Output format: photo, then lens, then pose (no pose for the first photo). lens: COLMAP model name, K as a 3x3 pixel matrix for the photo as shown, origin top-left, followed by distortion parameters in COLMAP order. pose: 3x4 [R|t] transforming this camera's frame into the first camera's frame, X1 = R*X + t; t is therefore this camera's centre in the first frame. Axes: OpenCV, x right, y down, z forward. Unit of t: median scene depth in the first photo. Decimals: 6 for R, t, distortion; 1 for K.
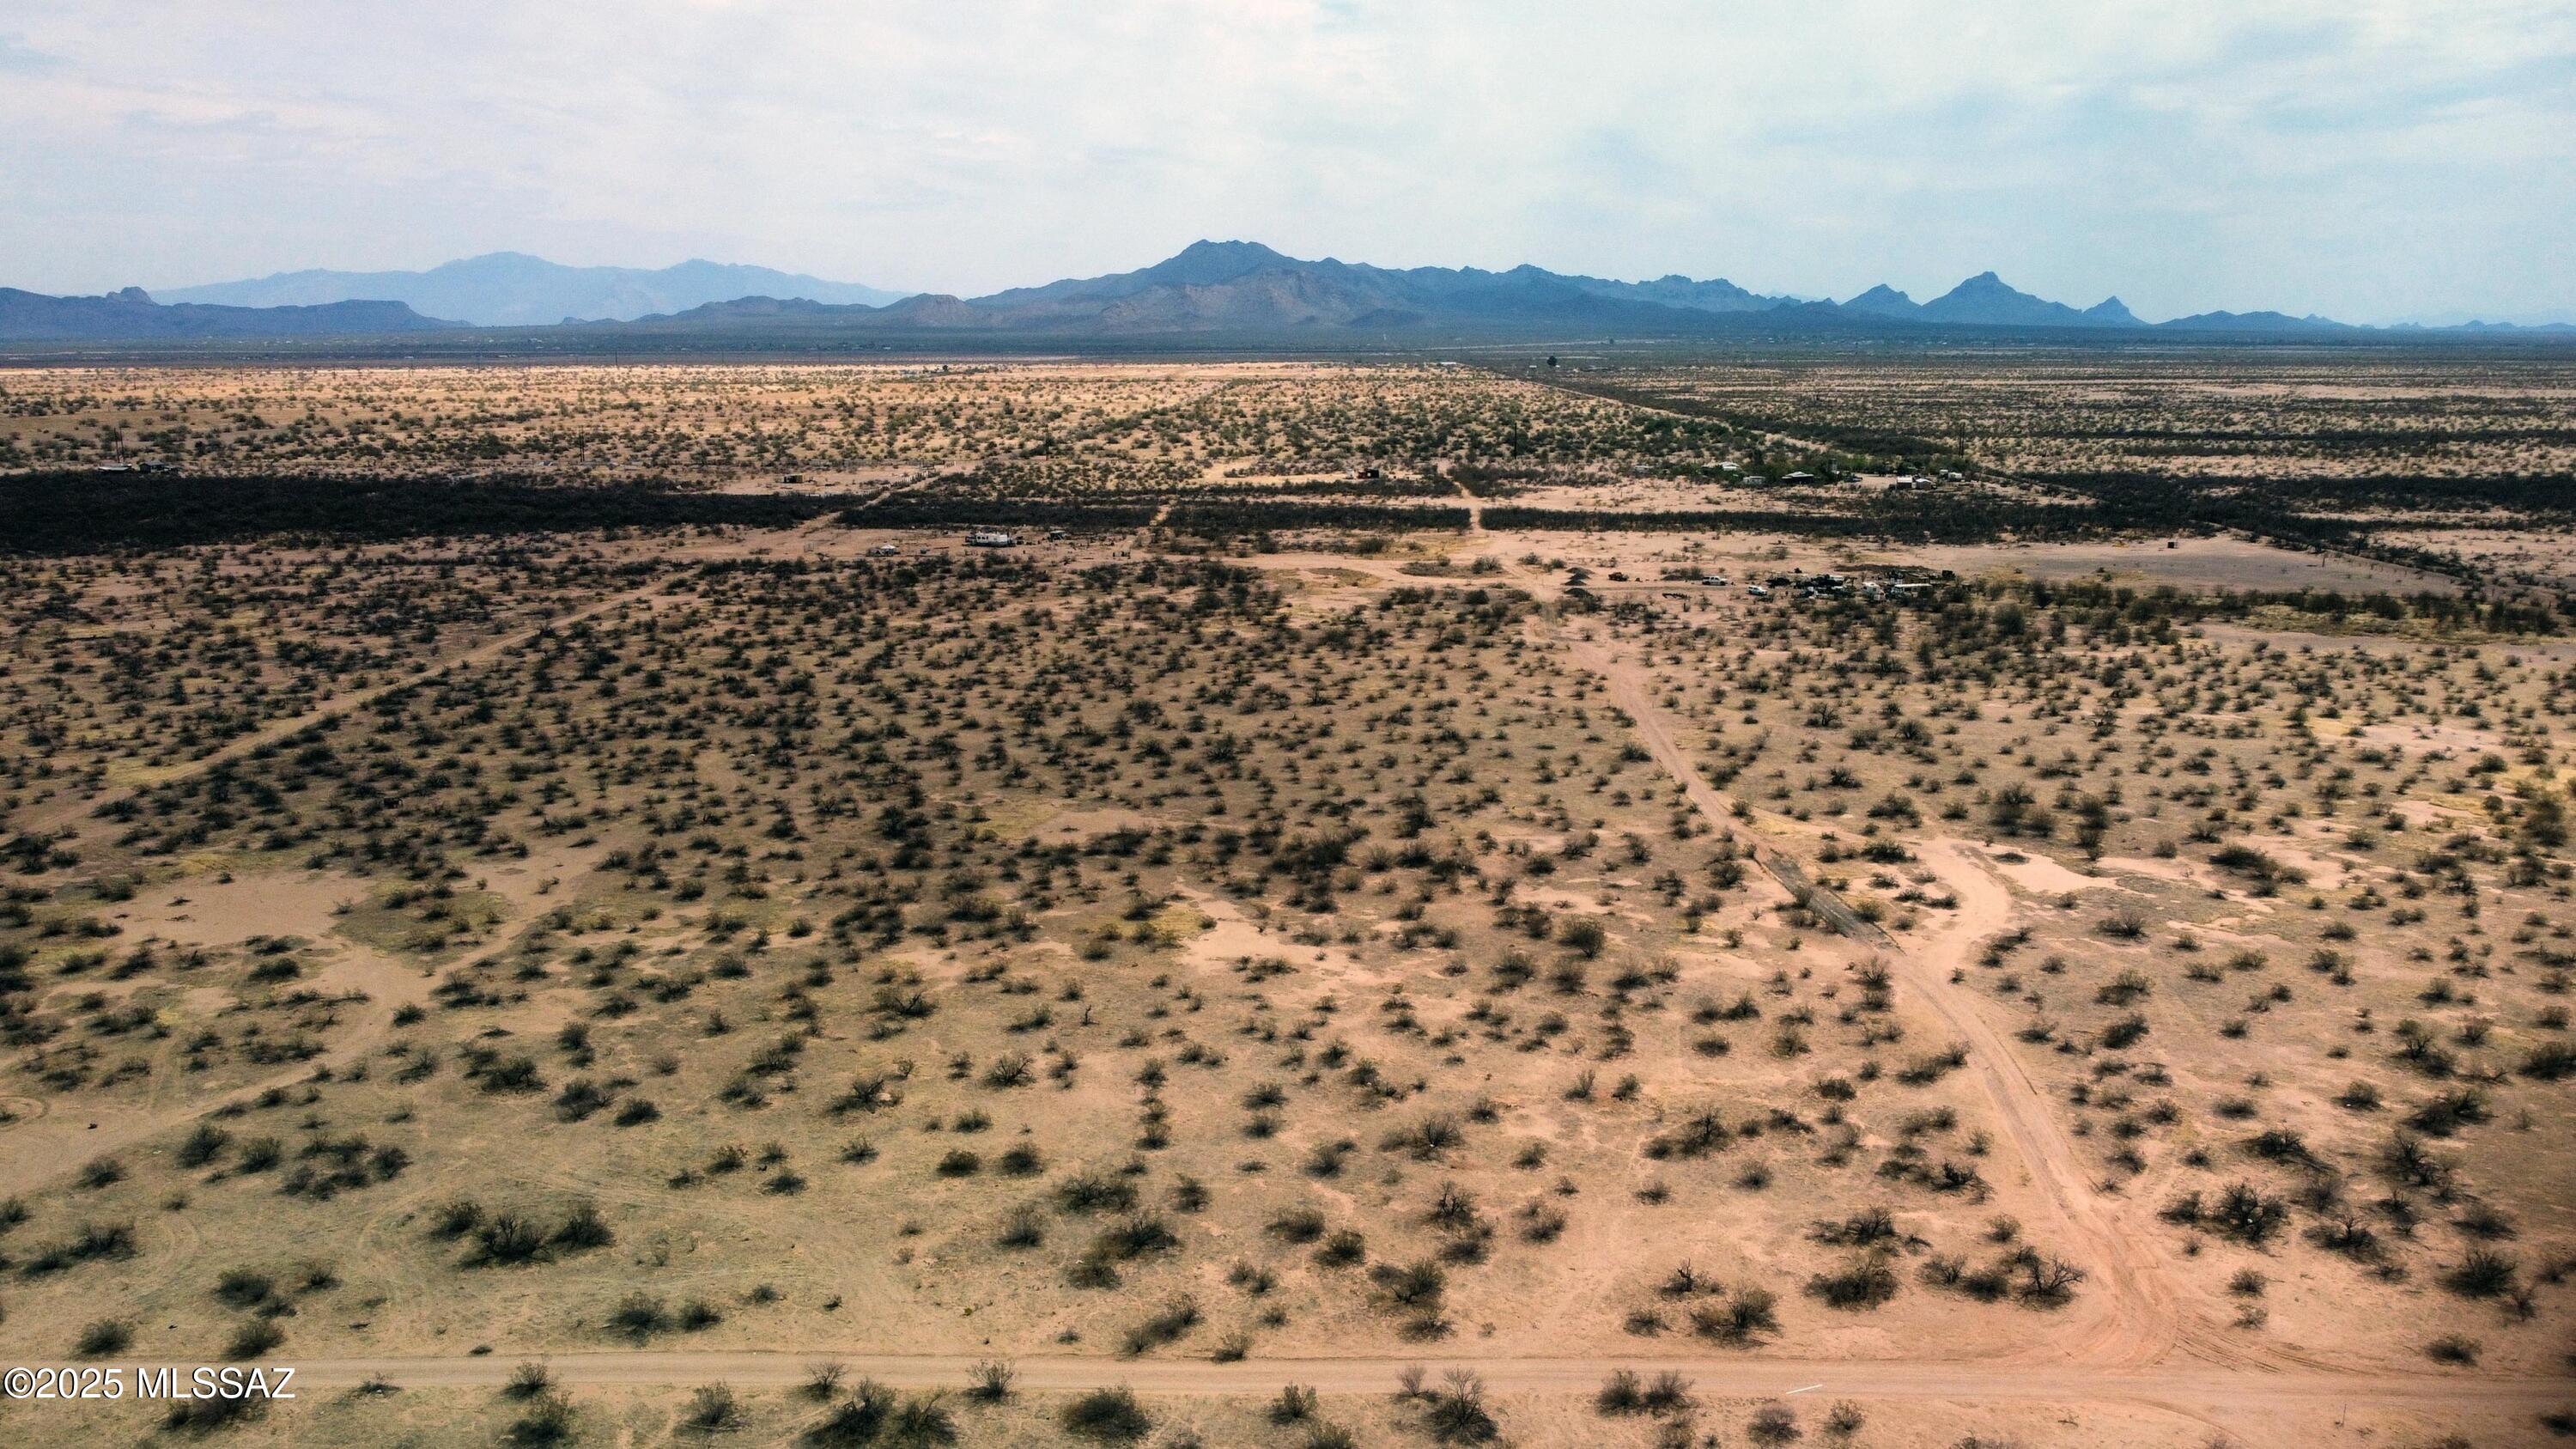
lens RADIAL K [[1983.4, 0, 1297.4], [0, 1983.4, 722.5], [0, 0, 1]] dist [0.008756, 0.014738]
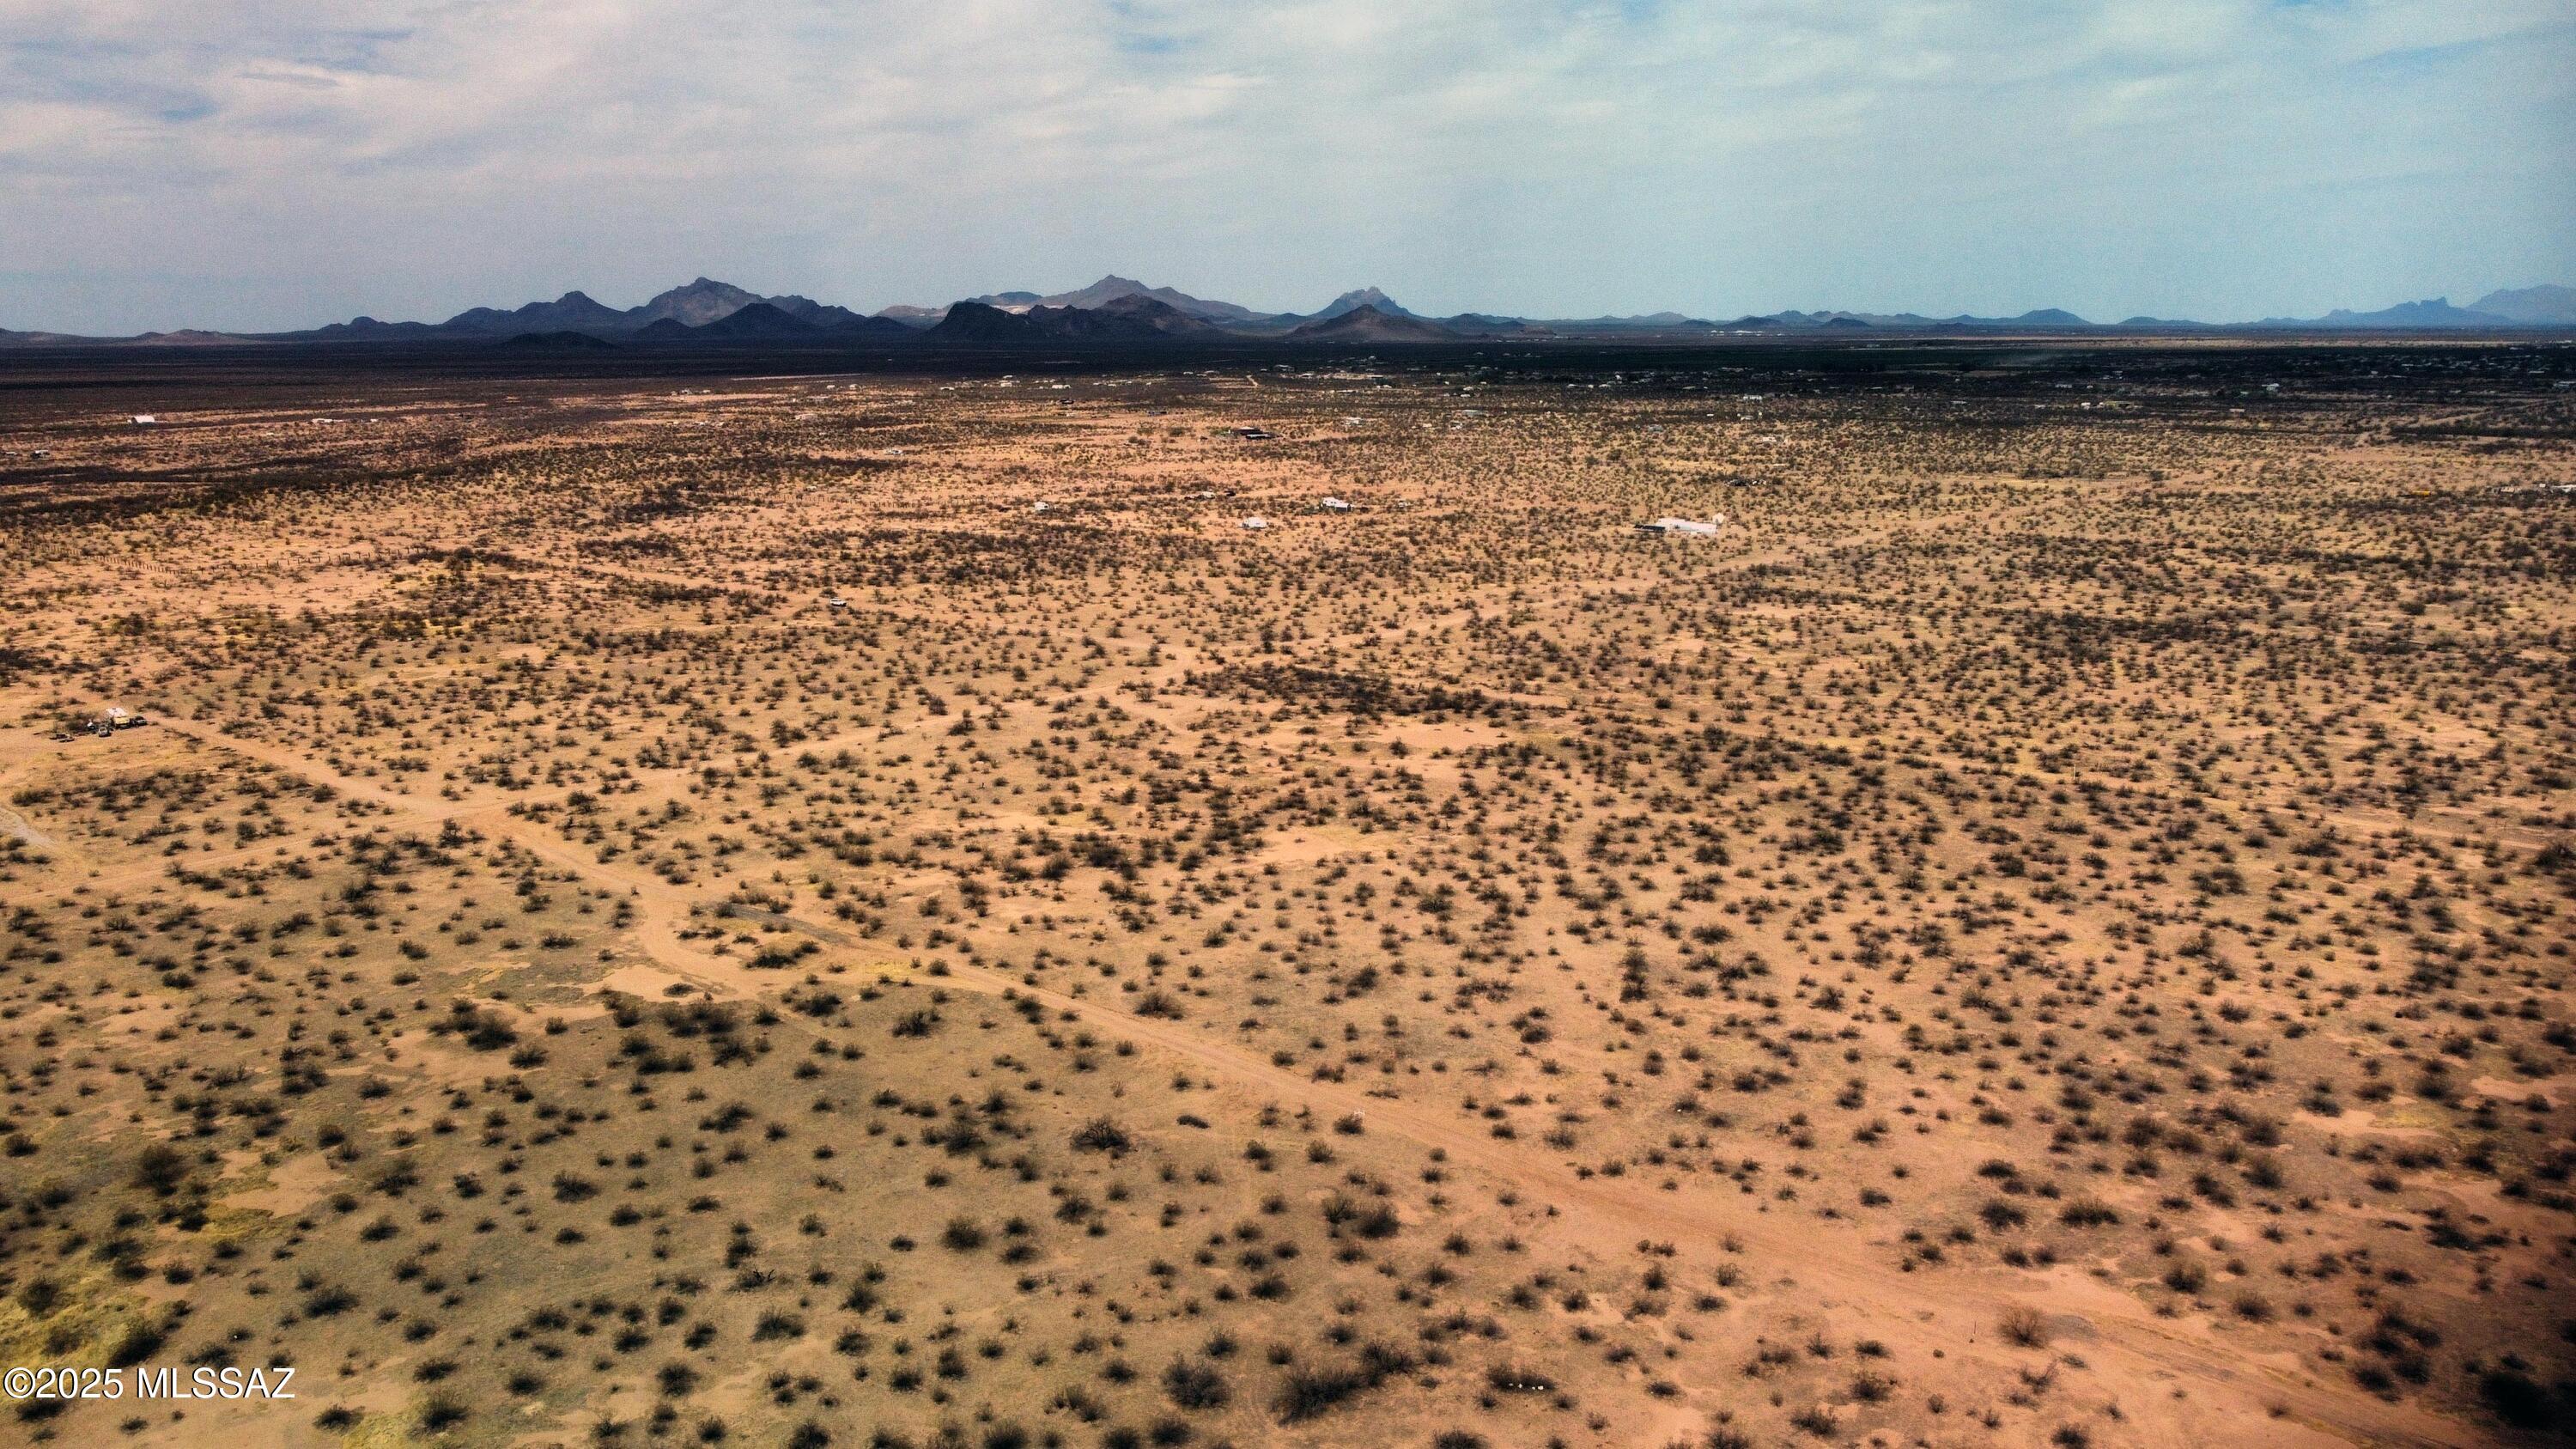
lens RADIAL K [[1983.4, 0, 1278.3], [0, 1983.4, 730.6], [0, 0, 1]] dist [0.008756, 0.014738]
pose [[-0.653524, 0.168666, -0.737874, 1.058056], [-0.135644, 0.932976, 0.333401, -0.554177], [0.744652, 0.317974, -0.586844, 2.089638]]
